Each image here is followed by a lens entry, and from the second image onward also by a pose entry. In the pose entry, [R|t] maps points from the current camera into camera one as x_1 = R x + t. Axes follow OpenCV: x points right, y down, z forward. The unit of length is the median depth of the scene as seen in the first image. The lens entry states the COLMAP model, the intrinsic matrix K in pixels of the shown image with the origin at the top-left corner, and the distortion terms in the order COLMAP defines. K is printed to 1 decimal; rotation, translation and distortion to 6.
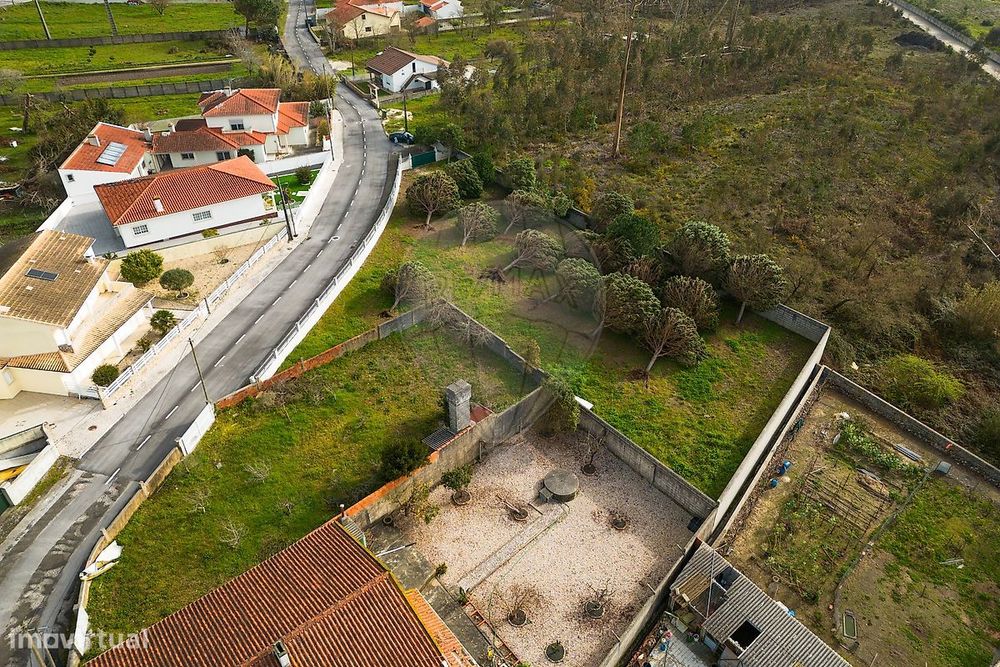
lens RADIAL K [[695.0, 0, 500.0], [0, 695.0, 333.8], [0, 0, 1]] dist [0.076467, -0.074231]
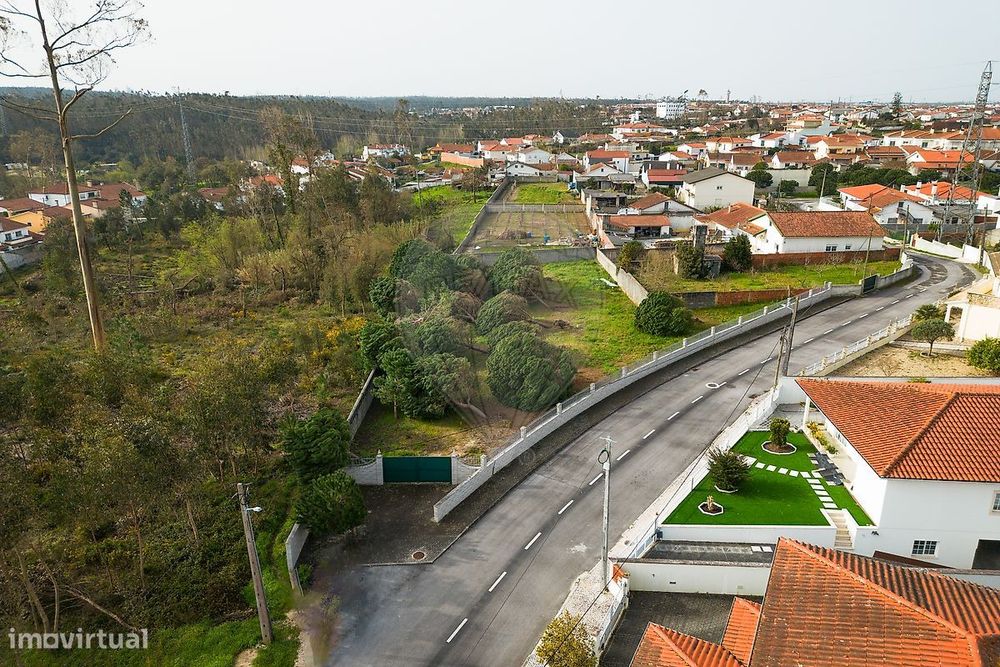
lens RADIAL K [[695.0, 0, 502.6], [0, 695.0, 330.8], [0, 0, 1]] dist [0.076467, -0.074231]
pose [[-0.788267, -0.183044, 0.587477, -0.613168], [0.360029, 0.637055, 0.681572, -0.925638], [-0.499013, 0.748770, -0.436268, 1.805052]]
